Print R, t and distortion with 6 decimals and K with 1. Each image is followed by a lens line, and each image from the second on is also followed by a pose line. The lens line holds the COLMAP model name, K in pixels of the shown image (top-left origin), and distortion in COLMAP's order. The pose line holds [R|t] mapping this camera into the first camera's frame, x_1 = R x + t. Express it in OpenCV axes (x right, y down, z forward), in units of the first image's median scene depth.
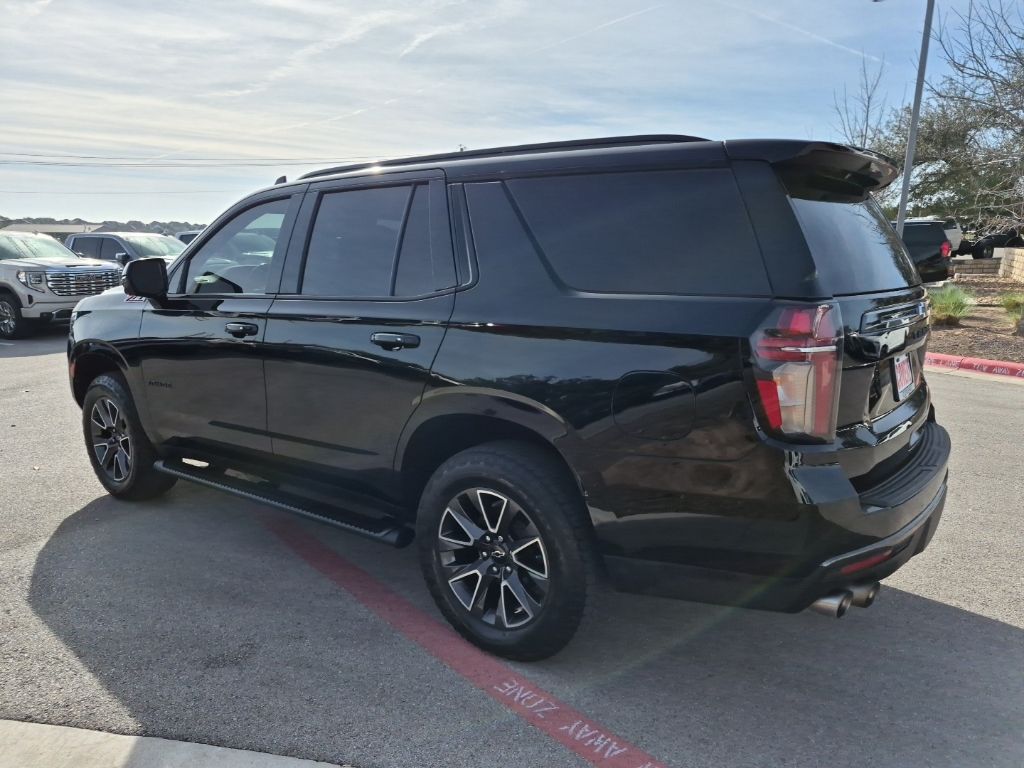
lens RADIAL K [[705.1, 0, 504.3], [0, 705.1, 391.6], [0, 0, 1]] dist [0.074131, -0.078621]
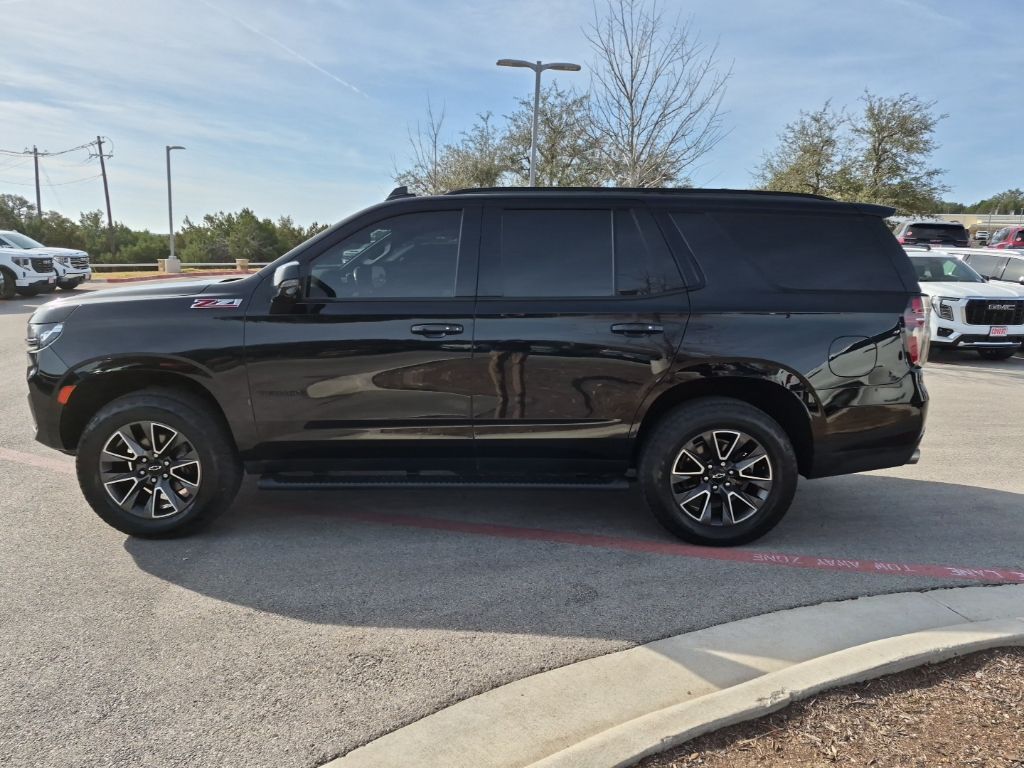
lens RADIAL K [[705.1, 0, 504.3], [0, 705.1, 391.6], [0, 0, 1]] dist [0.074131, -0.078621]
pose [[0.797067, -0.085470, 0.597812, -1.175979], [0.092020, 0.995563, 0.019646, -0.006654], [-0.596839, 0.039352, 0.801395, 0.105845]]
